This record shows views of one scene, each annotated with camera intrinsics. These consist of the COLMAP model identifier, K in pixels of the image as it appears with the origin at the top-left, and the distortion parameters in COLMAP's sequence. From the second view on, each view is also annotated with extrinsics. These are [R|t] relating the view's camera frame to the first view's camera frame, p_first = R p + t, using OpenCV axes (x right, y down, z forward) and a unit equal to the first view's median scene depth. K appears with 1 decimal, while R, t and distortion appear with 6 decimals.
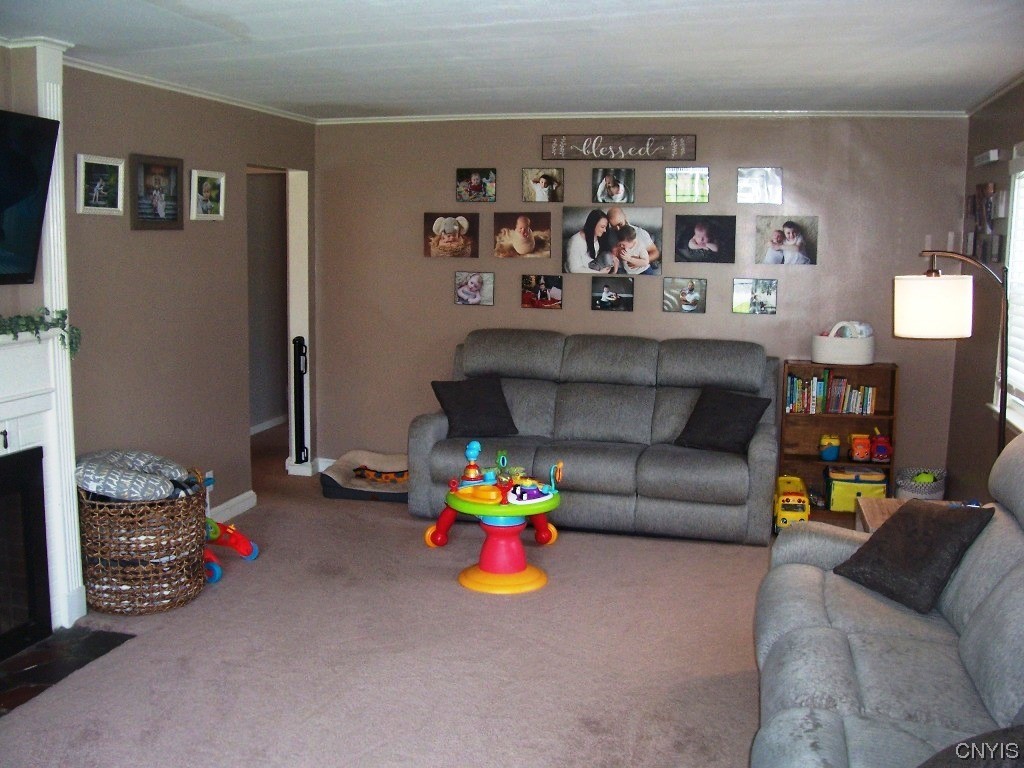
lens RADIAL K [[1034.6, 0, 502.2], [0, 1034.6, 402.0], [0, 0, 1]] dist [-0.192068, 0.176165]
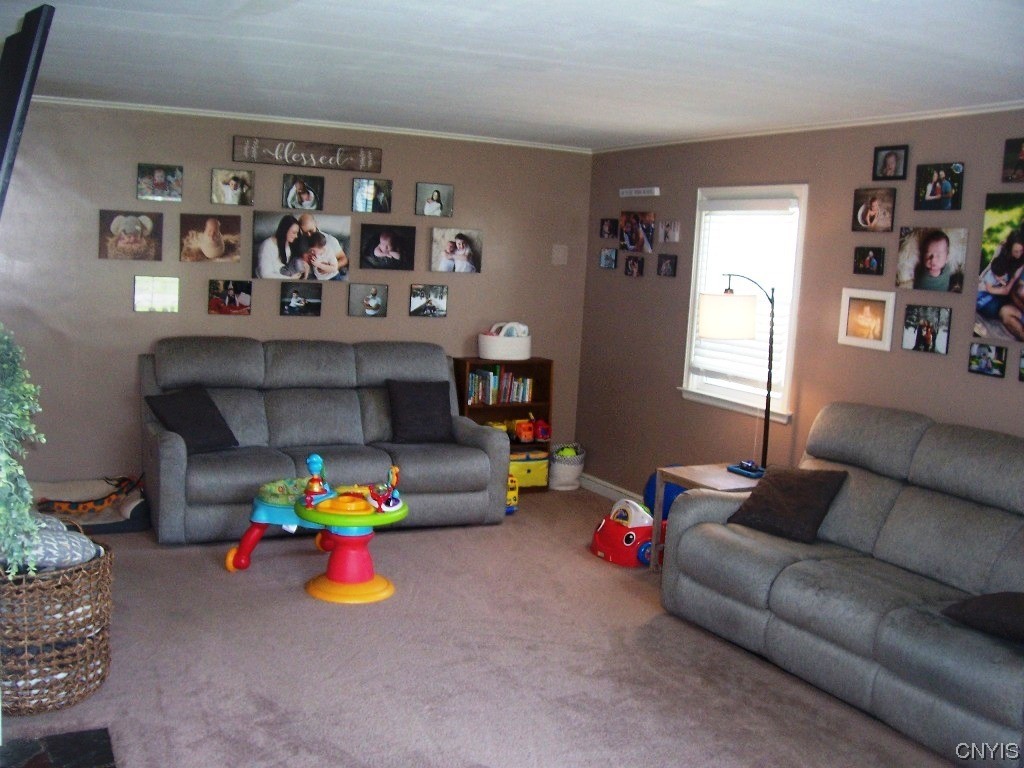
lens RADIAL K [[1034.6, 0, 502.2], [0, 1034.6, 402.0], [0, 0, 1]] dist [-0.192068, 0.176165]
pose [[0.752814, -0.063293, 0.655183, -0.415964], [0.055418, 0.997927, 0.032727, -0.026765], [-0.655897, 0.011671, 0.754761, 0.114127]]
